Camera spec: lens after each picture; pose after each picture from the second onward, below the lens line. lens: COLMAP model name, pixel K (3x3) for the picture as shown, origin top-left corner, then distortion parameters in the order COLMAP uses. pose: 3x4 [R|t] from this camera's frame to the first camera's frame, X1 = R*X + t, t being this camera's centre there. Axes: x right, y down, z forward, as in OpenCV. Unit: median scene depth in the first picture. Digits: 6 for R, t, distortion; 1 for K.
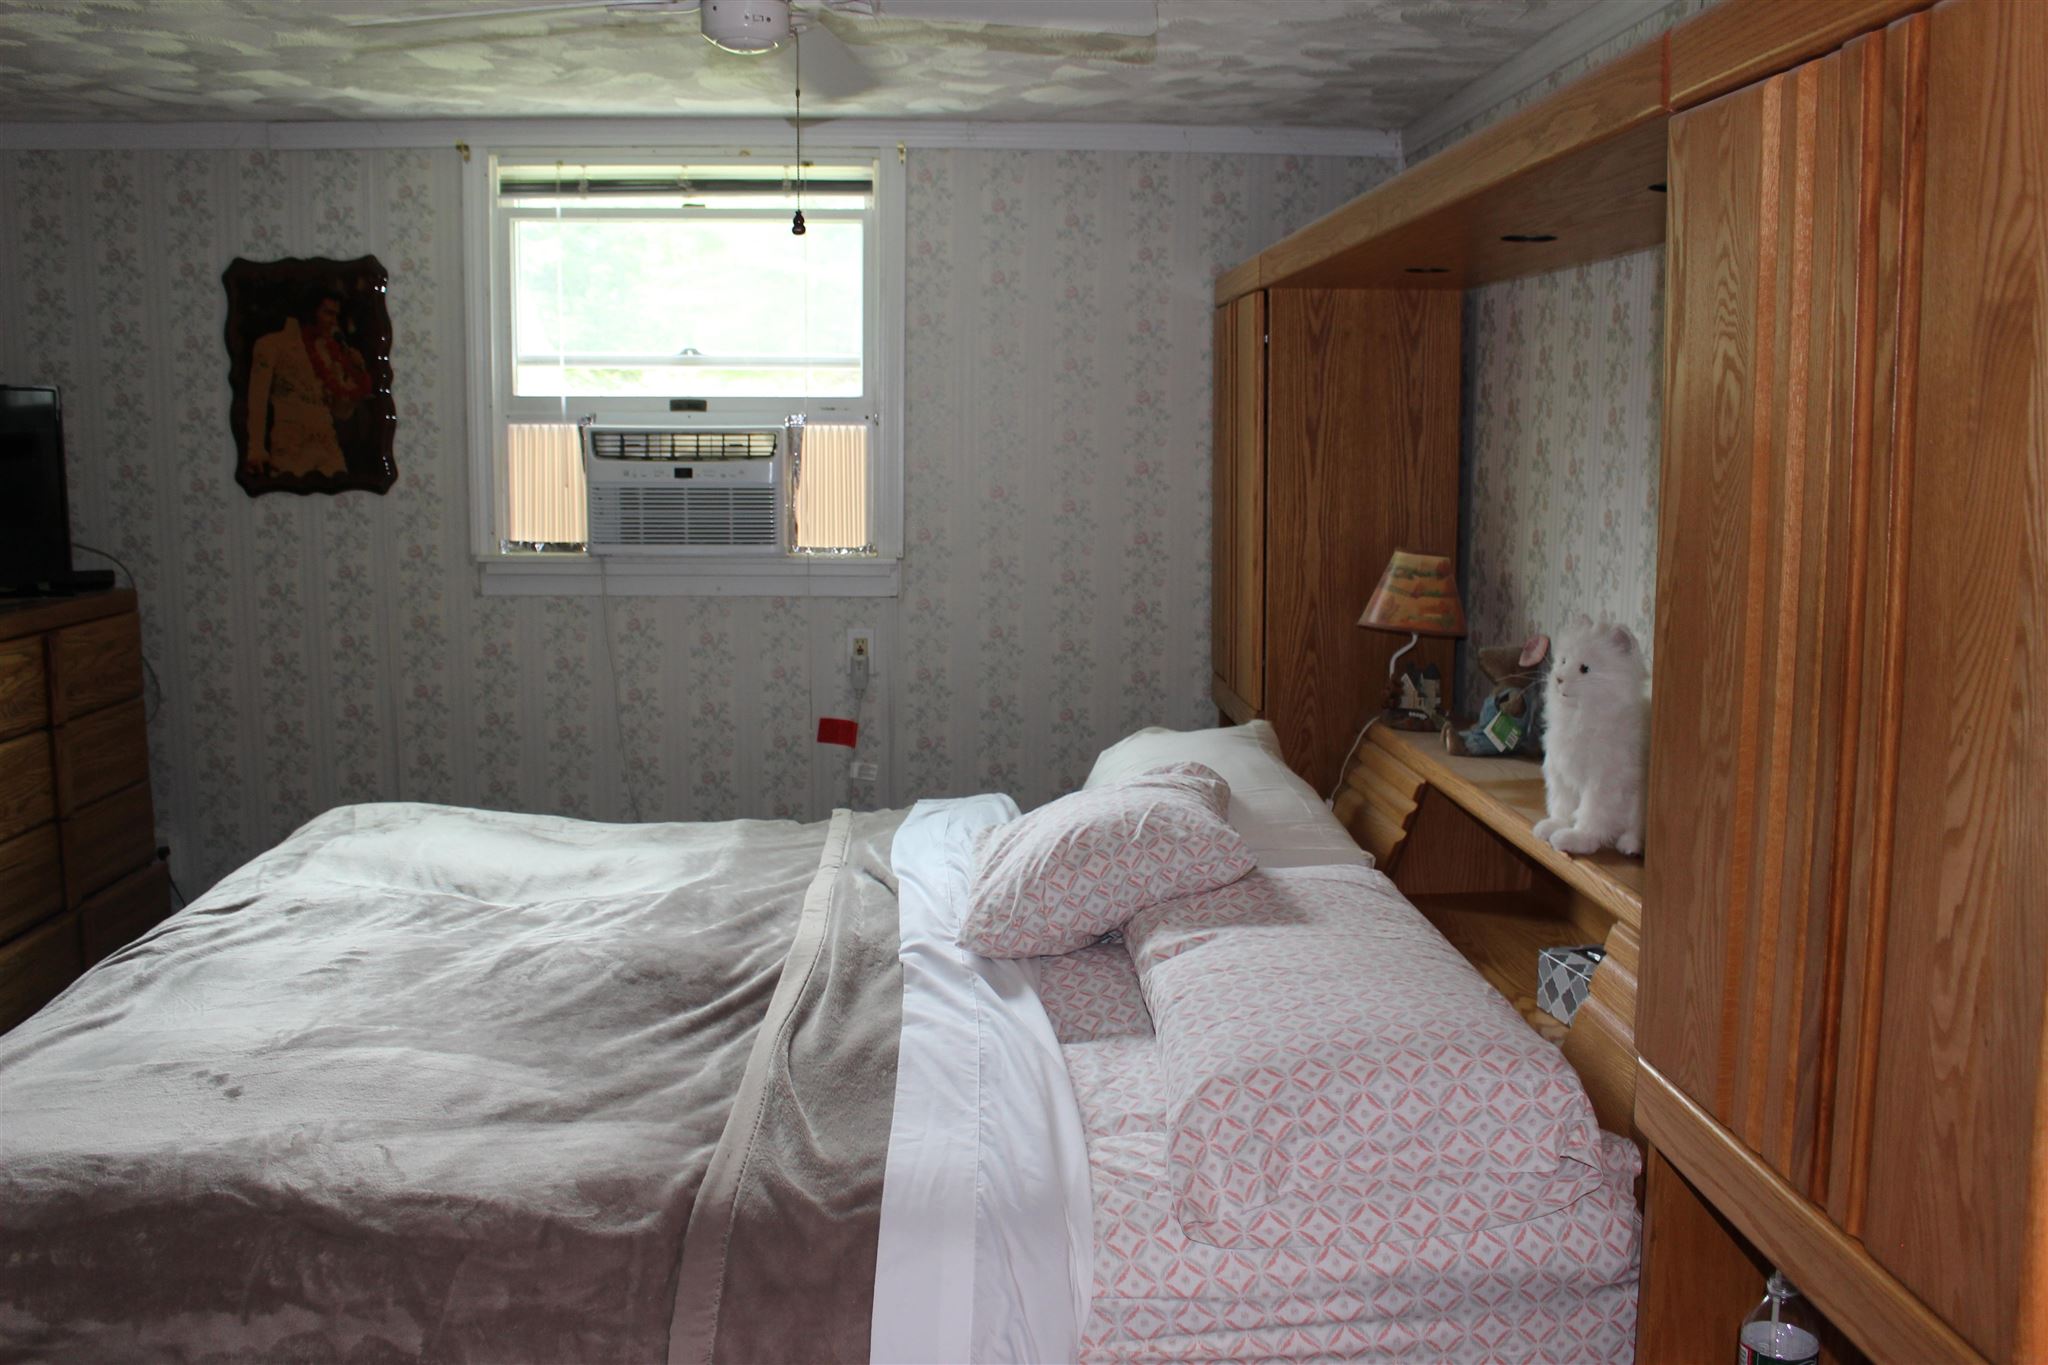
lens RADIAL K [[1716.8, 0, 1024.0], [0, 1716.8, 682.5], [0, 0, 1]] dist [-0.171136, 0.141005]
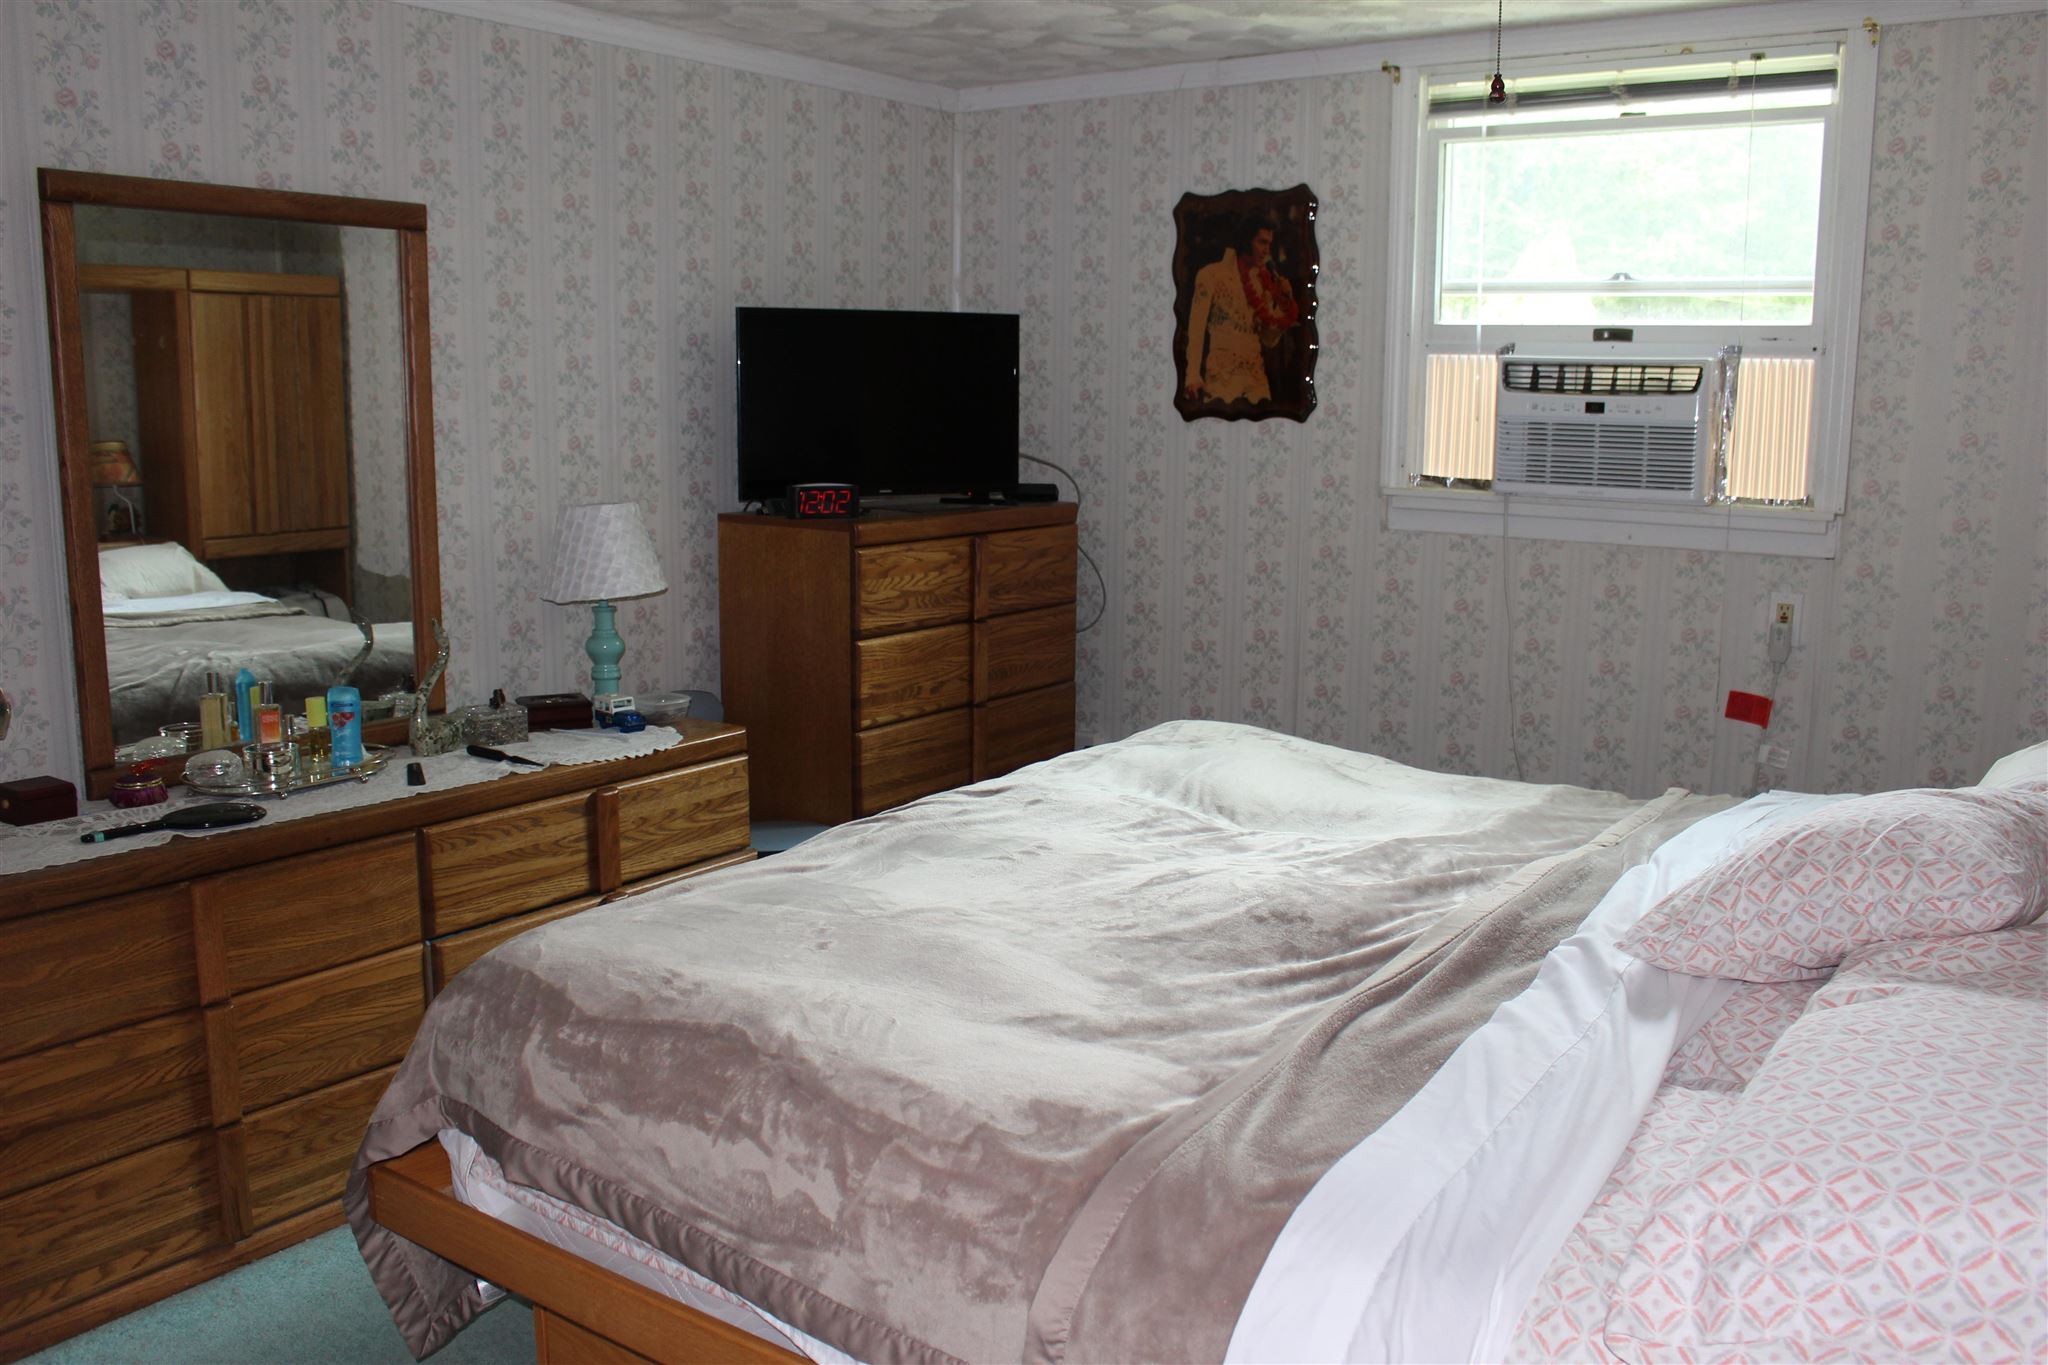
lens RADIAL K [[1716.8, 0, 1024.0], [0, 1716.8, 682.5], [0, 0, 1]] dist [-0.171136, 0.141005]
pose [[0.780935, 0.101681, -0.616281, 0.133020], [-0.089918, 0.994685, 0.050174, 0.006321], [0.618107, 0.016232, 0.785927, 0.102014]]
